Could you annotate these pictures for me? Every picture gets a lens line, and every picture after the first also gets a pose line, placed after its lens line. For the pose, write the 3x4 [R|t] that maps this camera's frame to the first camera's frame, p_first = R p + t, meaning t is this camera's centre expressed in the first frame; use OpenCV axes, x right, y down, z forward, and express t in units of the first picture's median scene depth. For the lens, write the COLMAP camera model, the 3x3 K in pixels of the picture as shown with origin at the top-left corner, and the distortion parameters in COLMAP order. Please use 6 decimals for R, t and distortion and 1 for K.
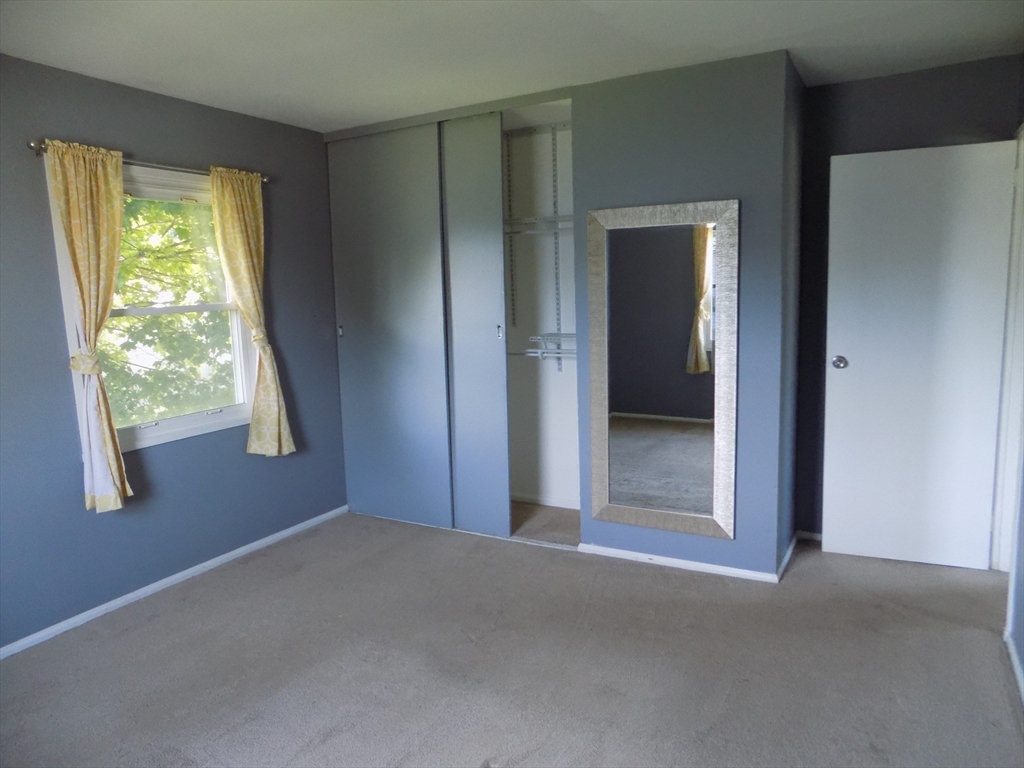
lens RADIAL K [[686.5, 0, 515.8], [0, 686.5, 377.9], [0, 0, 1]] dist [-0.025414, 0.005555]
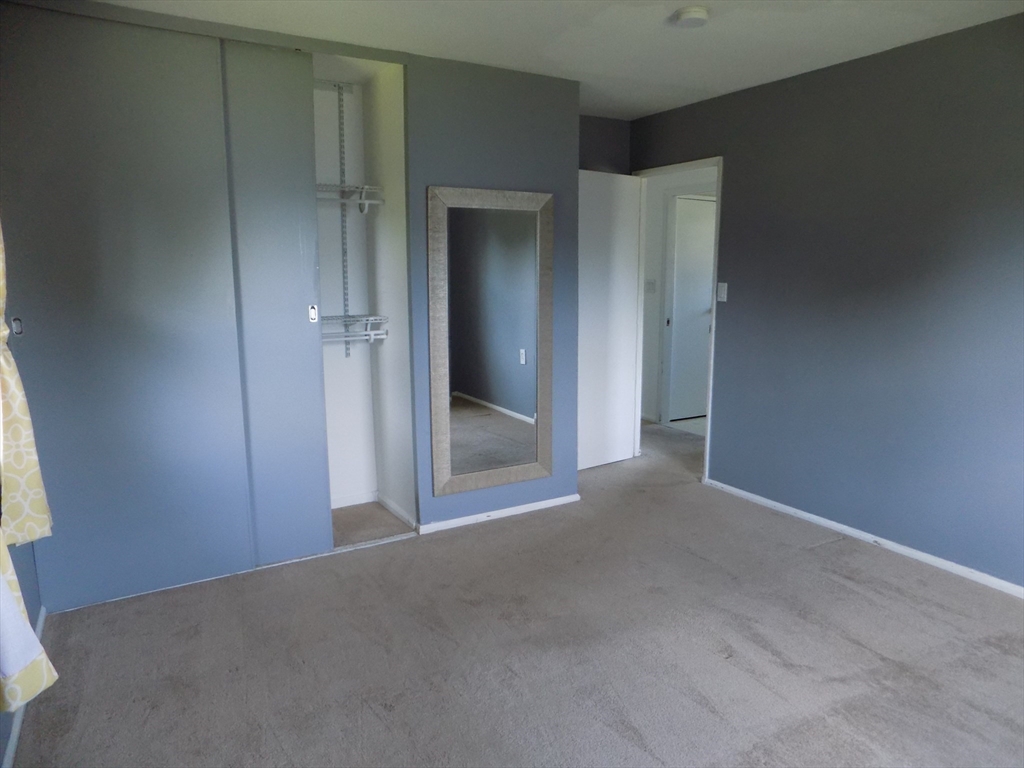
lens RADIAL K [[686.5, 0, 515.7], [0, 686.5, 387.9], [0, 0, 1]] dist [-0.025414, 0.005555]
pose [[0.508612, -0.118447, 0.852810, -0.633411], [0.104820, 0.991643, 0.075215, -0.014237], [-0.854592, 0.051137, 0.516777, 0.355024]]
